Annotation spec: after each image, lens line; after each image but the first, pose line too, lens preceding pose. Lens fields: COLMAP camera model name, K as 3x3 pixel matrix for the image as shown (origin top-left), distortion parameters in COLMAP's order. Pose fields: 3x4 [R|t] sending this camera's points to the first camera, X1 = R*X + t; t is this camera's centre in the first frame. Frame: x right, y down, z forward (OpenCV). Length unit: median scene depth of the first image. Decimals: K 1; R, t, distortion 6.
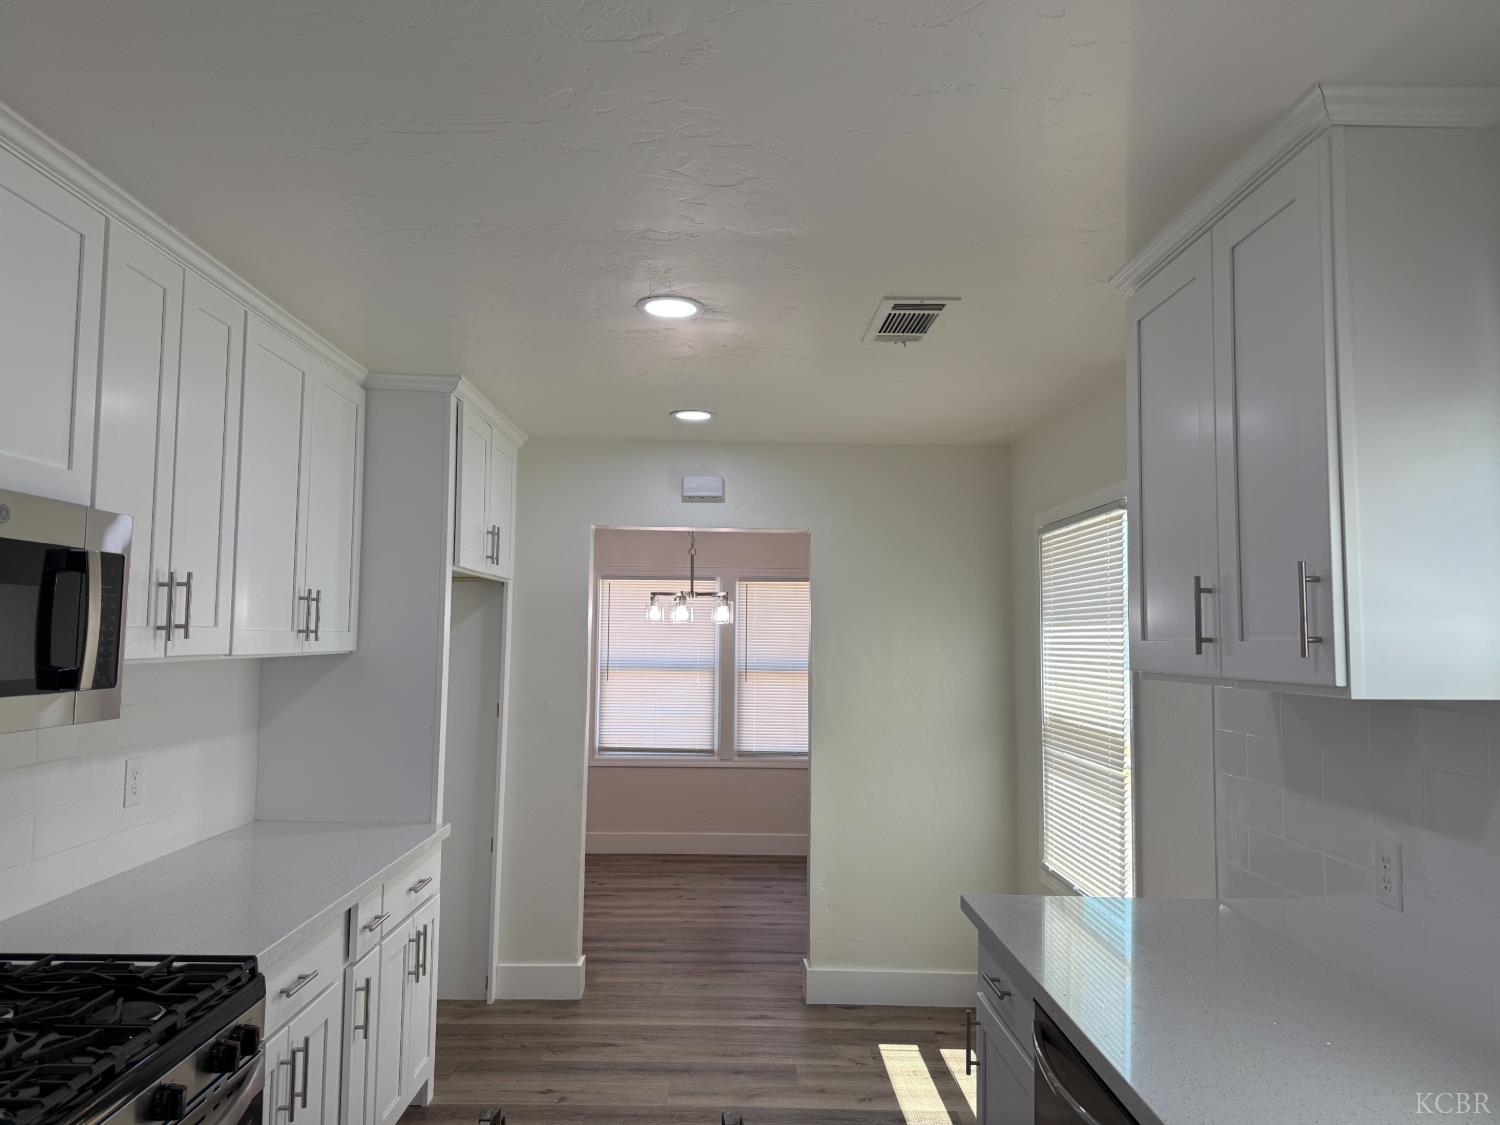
lens RADIAL K [[1045.3, 0, 756.9], [0, 1045.3, 573.6], [0, 0, 1]] dist [0.083205, -0.132020]
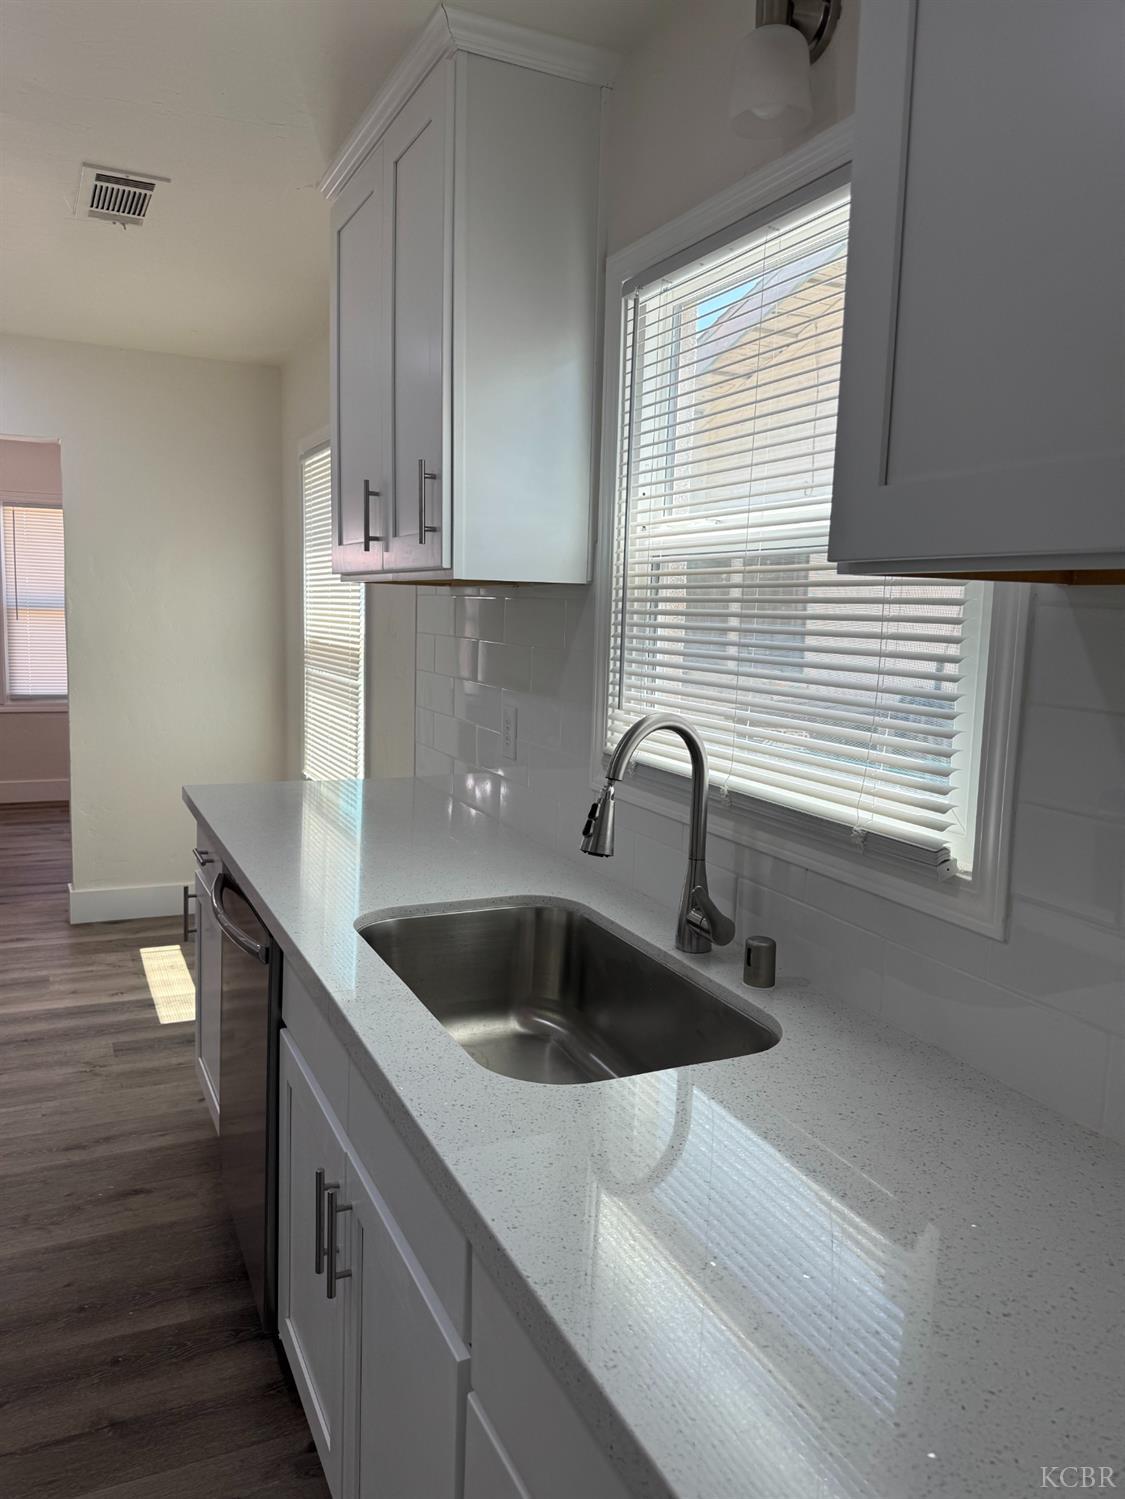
lens RADIAL K [[1044.6, 0, 562.5], [0, 1044.6, 749.5], [0, 0, 1]] dist [0.083205, -0.132020]
pose [[0.908426, -0.038339, 0.416284, 0.096119], [-0.047041, 0.980086, 0.192919, 0.042545], [-0.415390, -0.194835, 0.888533, -0.097061]]
